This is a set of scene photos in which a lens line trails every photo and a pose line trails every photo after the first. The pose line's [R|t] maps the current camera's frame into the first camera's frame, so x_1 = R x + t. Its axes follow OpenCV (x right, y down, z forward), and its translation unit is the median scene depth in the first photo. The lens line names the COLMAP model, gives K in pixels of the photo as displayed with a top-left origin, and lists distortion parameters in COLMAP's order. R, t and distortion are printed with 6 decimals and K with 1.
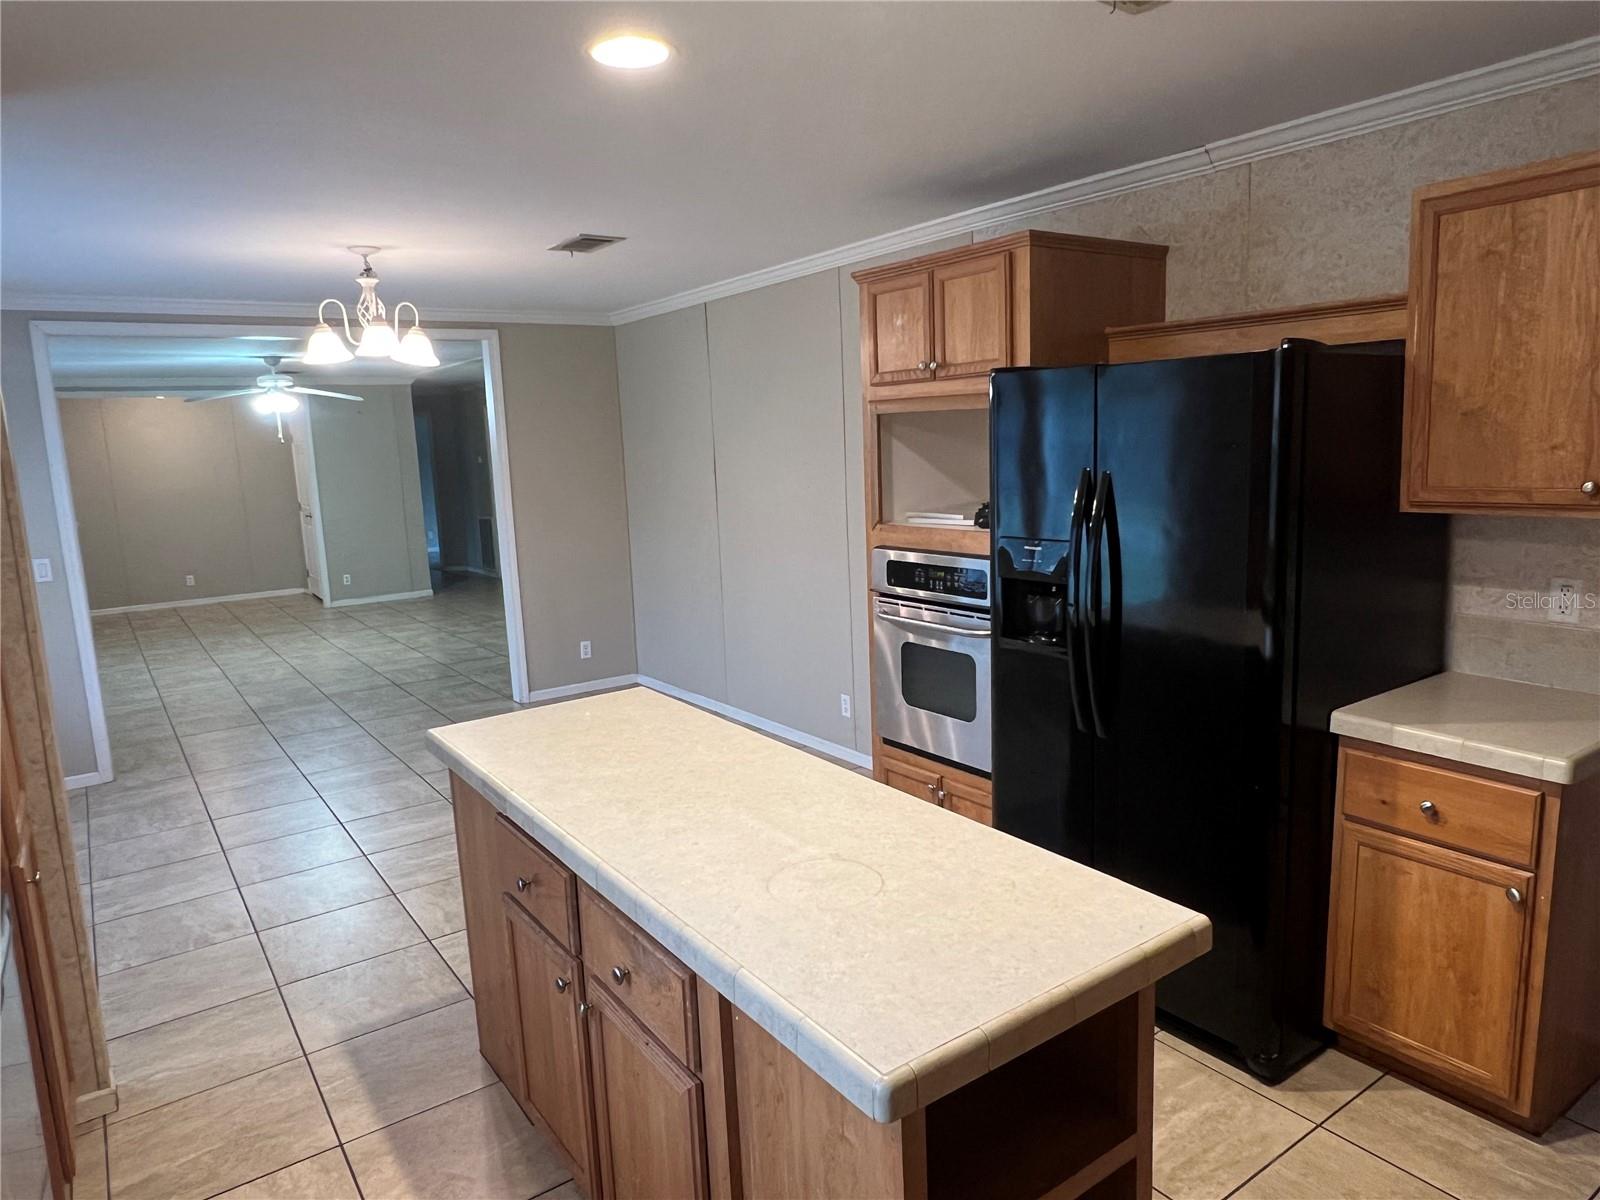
lens RADIAL K [[1043.2, 0, 808.1], [0, 1043.2, 598.9], [0, 0, 1]] dist [-0.001487, -0.001963]
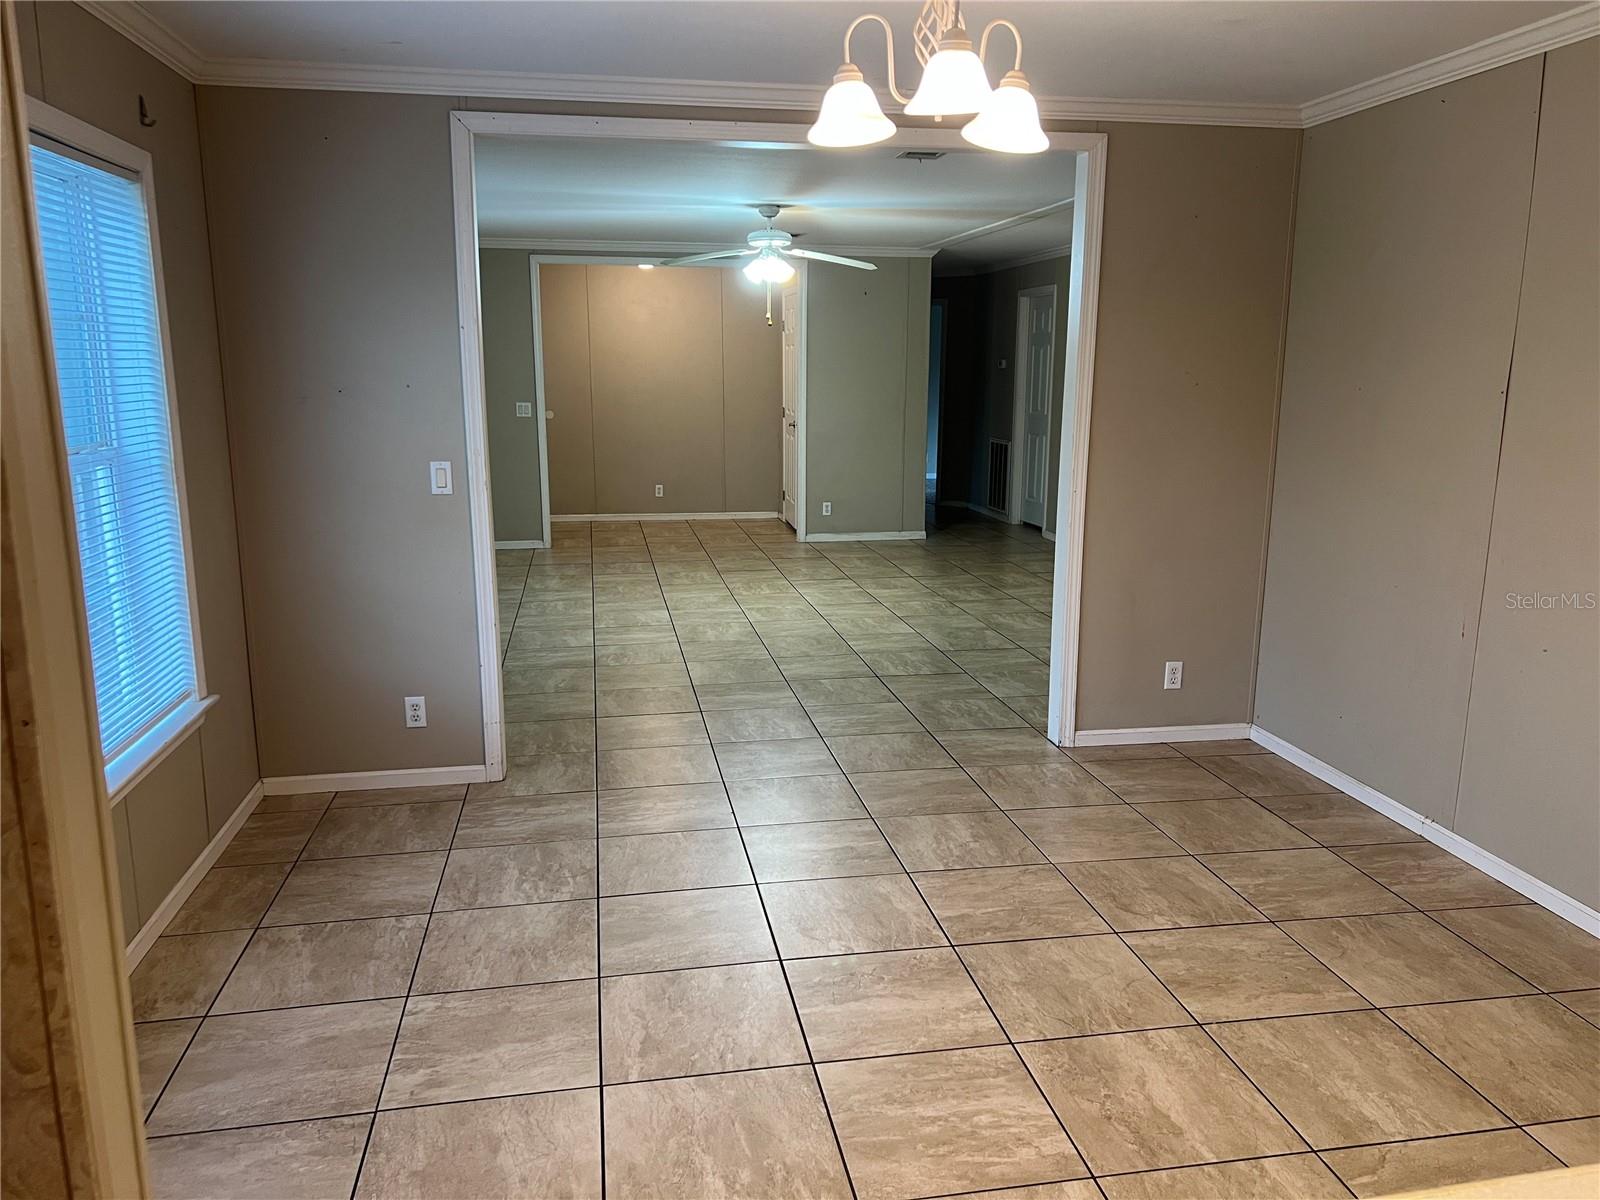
lens RADIAL K [[1200.4, 0, 800.0], [0, 1200.4, 600.0], [0, 0, 1]] dist [0.119004, -0.195793]
pose [[0.902161, 0.127999, -0.411972, -0.315648], [-0.107290, 0.991535, 0.073119, -0.060629], [0.417844, -0.021764, 0.908258, 0.671572]]
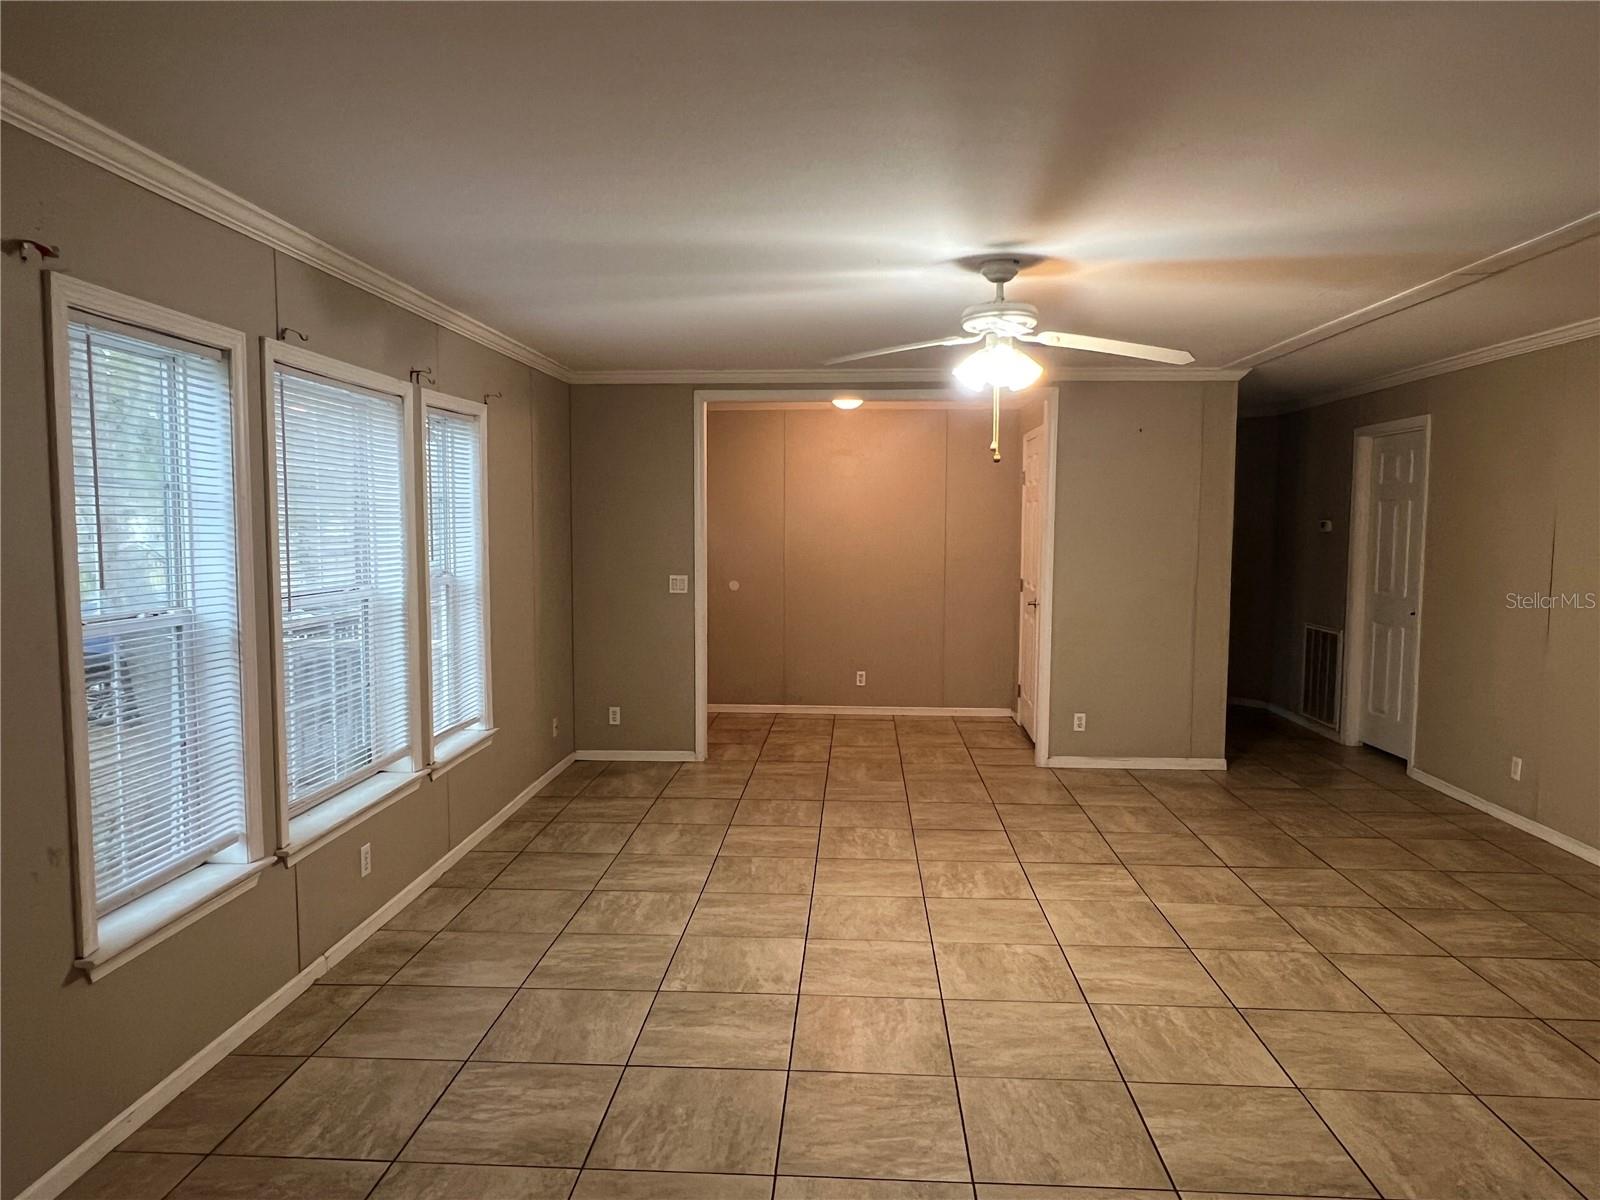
lens RADIAL K [[1021.5, 0, 784.0], [0, 1021.5, 601.9], [0, 0, 1]] dist [0.002046, 0.000139]
pose [[0.770533, 0.095925, -0.630140, -0.935049], [-0.134259, 0.990857, -0.013335, -0.230256], [0.623099, 0.094877, 0.776367, 1.944434]]
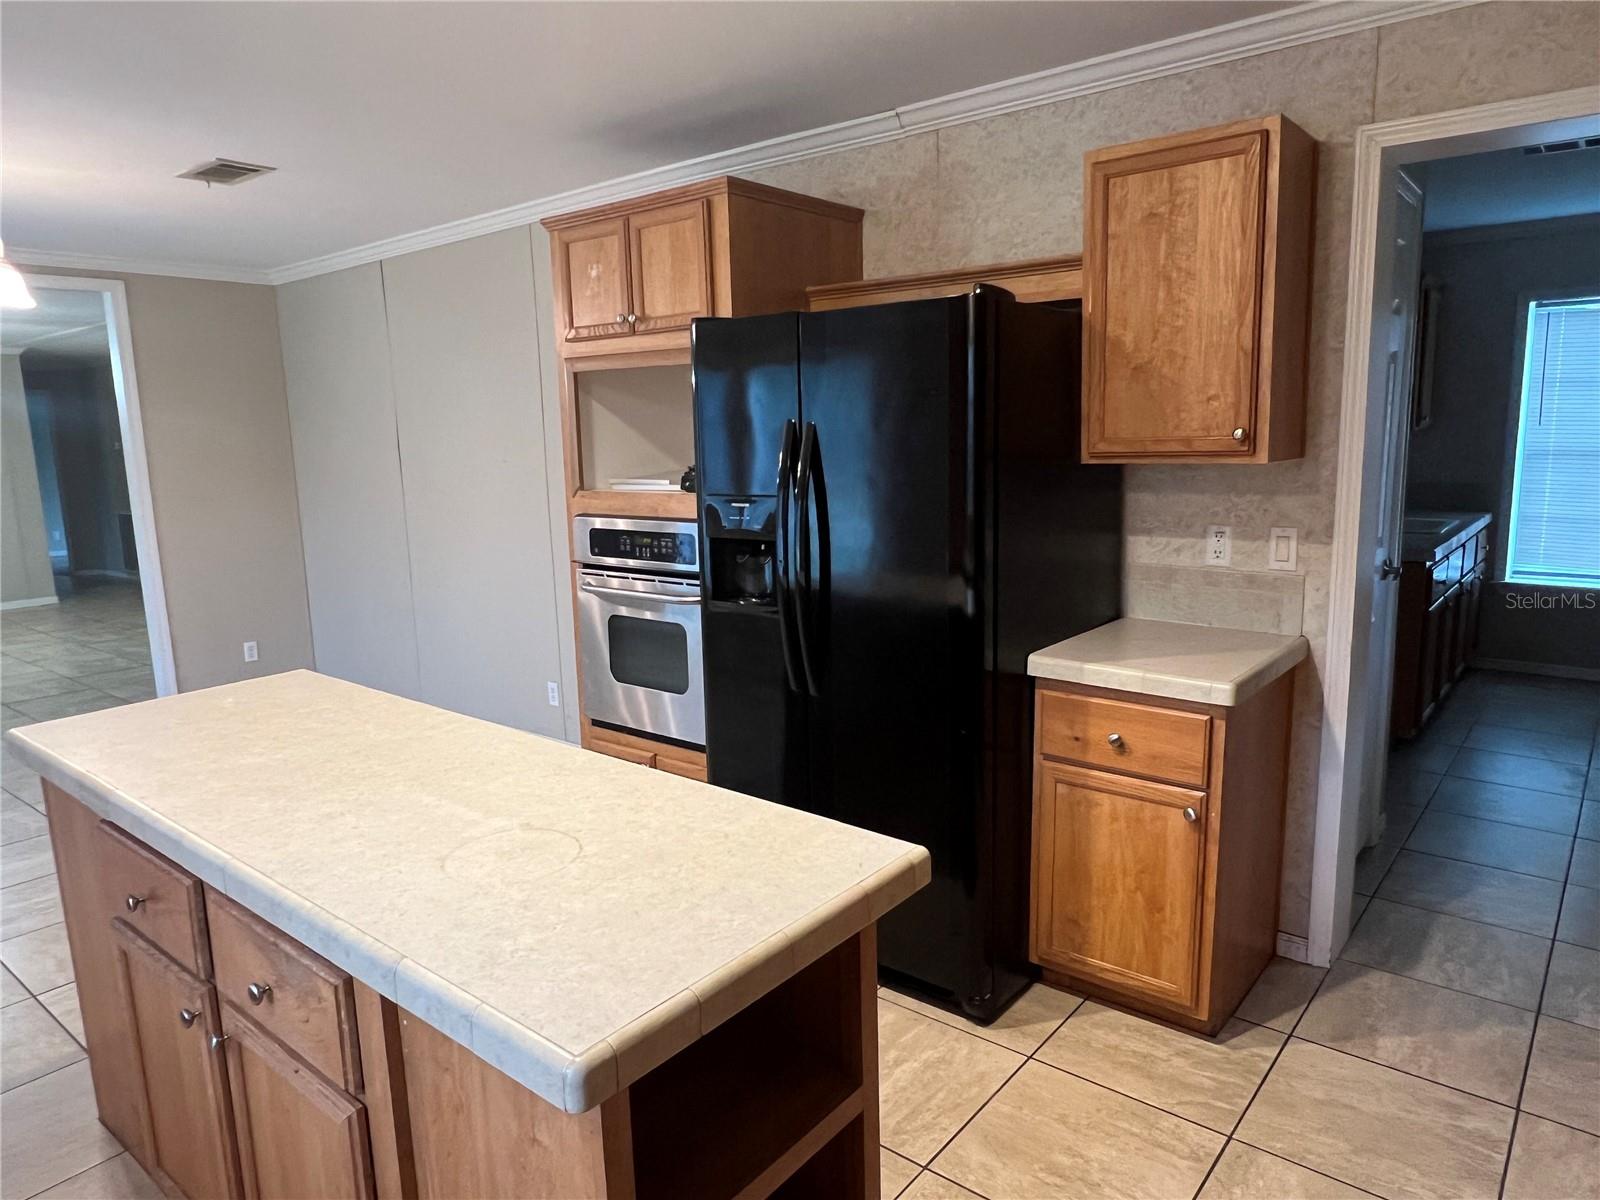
lens RADIAL K [[1043.2, 0, 808.1], [0, 1043.2, 598.9], [0, 0, 1]] dist [-0.001487, -0.001963]
pose [[0.963205, -0.030376, 0.267045, 0.017389], [0.030548, 0.999527, 0.003509, 0.039817], [-0.267025, 0.004778, 0.963678, 0.060501]]
